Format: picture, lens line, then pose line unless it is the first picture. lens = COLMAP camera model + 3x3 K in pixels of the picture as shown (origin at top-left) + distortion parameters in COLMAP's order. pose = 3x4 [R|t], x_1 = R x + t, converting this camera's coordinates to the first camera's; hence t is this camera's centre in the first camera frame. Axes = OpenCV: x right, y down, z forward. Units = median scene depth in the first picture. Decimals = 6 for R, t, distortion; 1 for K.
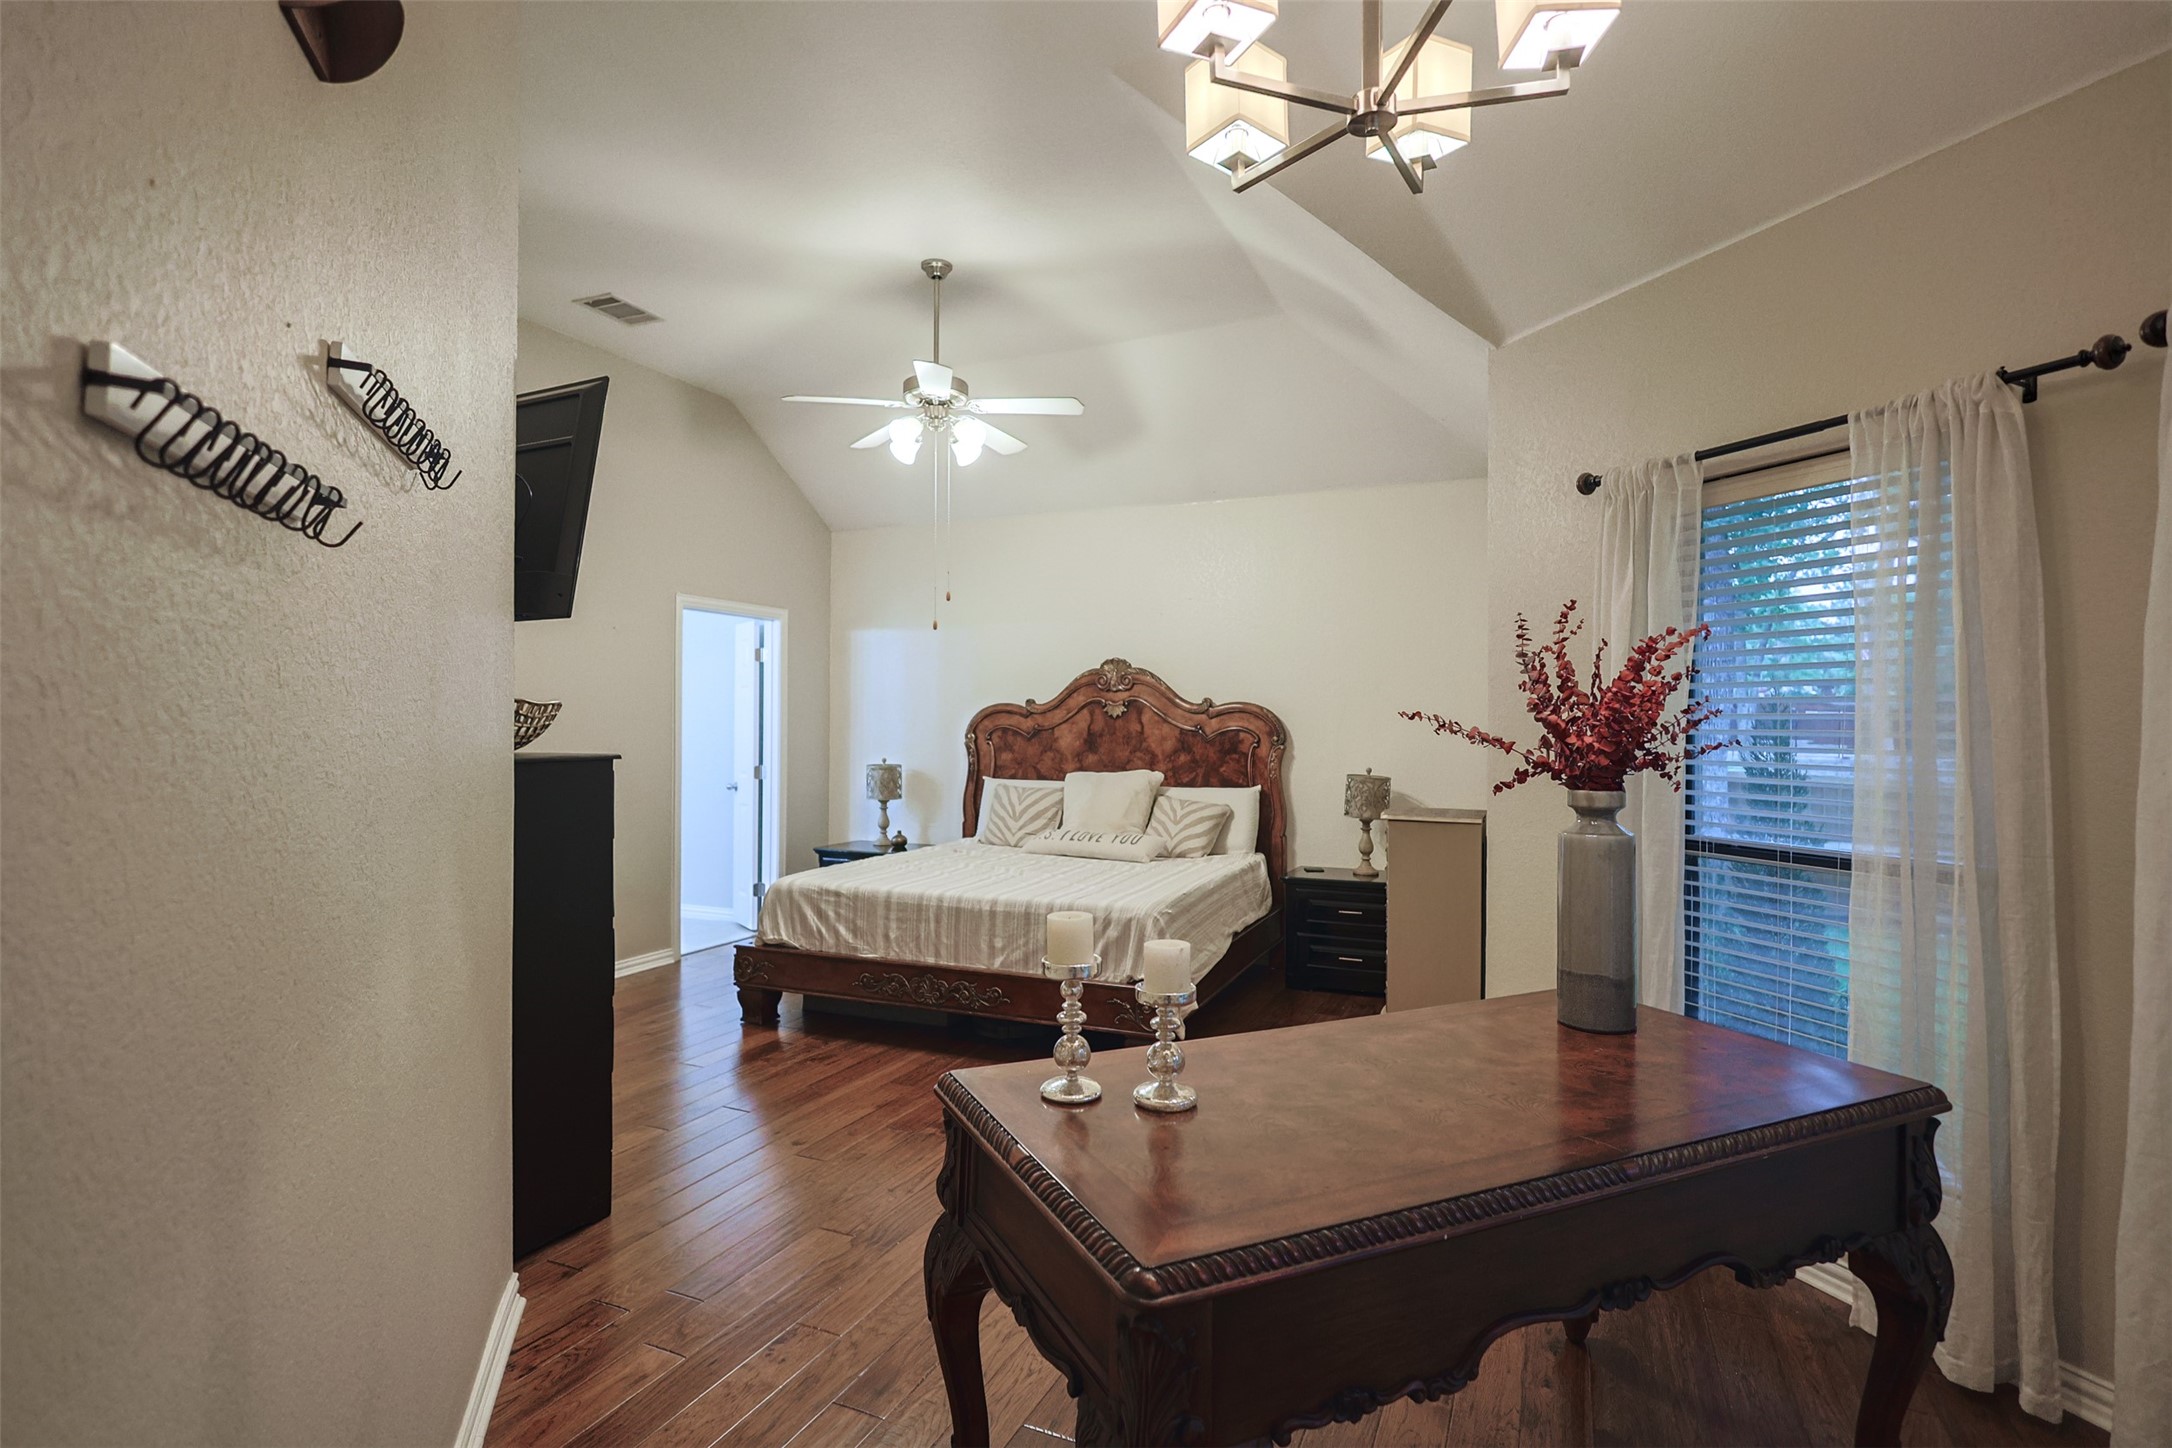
lens RADIAL K [[1057.1, 0, 1088.4], [0, 1057.1, 720.2], [0, 0, 1]] dist [-0.002579, -0.000752]
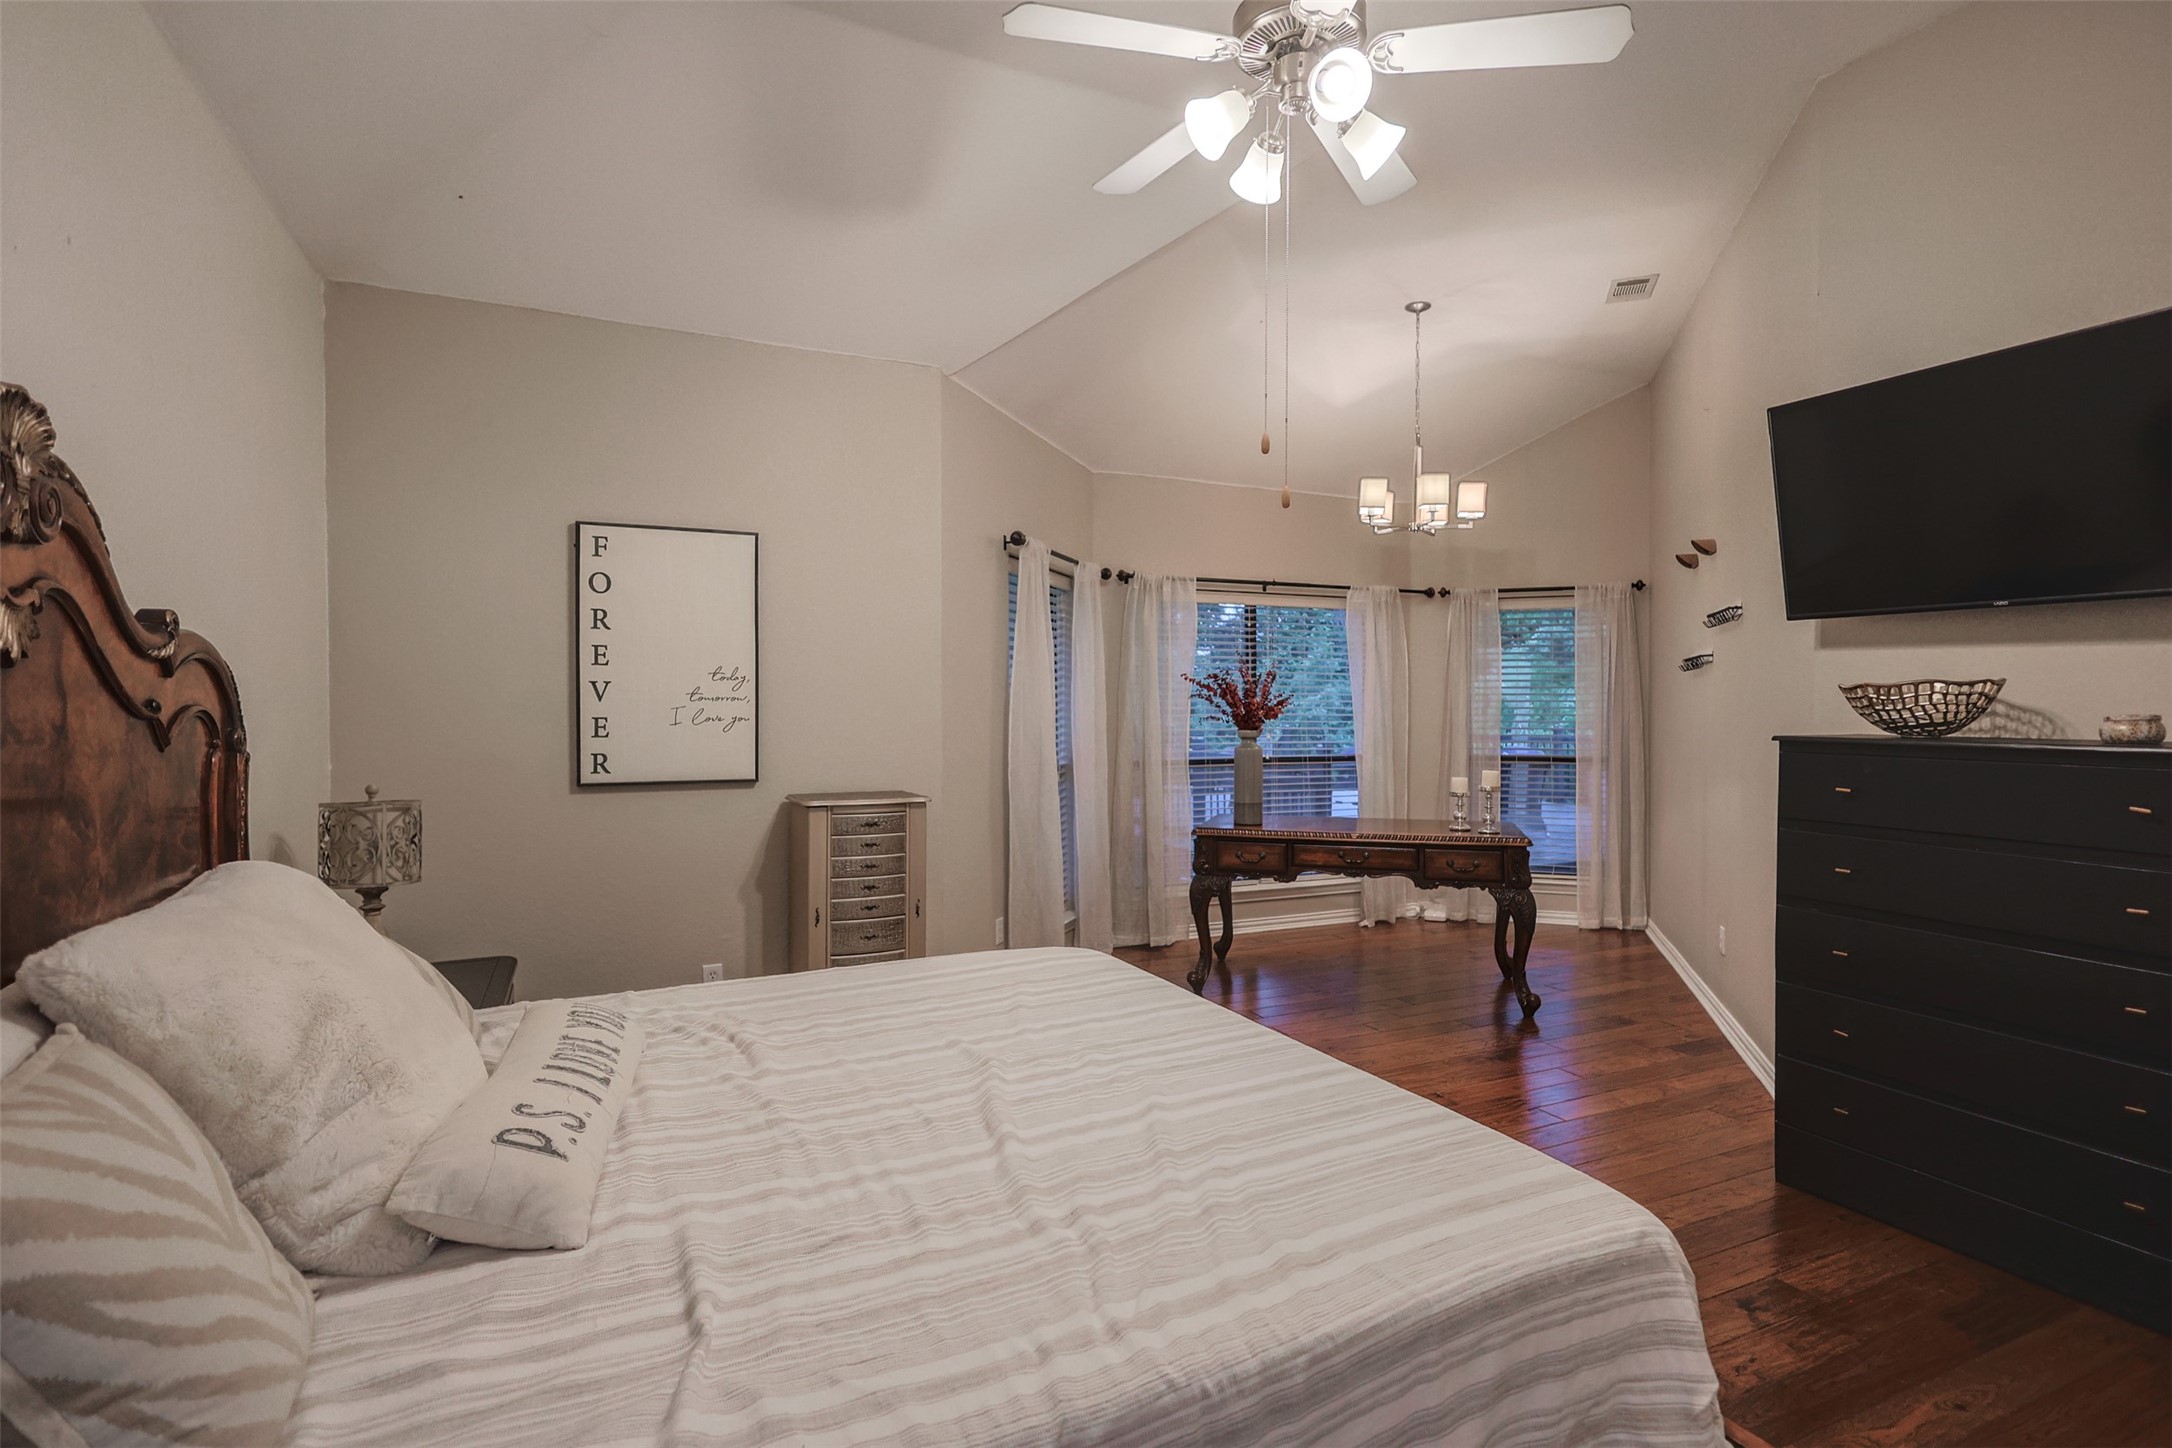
lens RADIAL K [[1057.1, 0, 1088.4], [0, 1057.1, 720.2], [0, 0, 1]] dist [-0.002579, -0.000752]
pose [[-0.751462, -0.014774, 0.659611, -0.291546], [-0.008275, 0.999882, 0.012968, 0.004718], [-0.659724, 0.004287, -0.751495, 1.054134]]
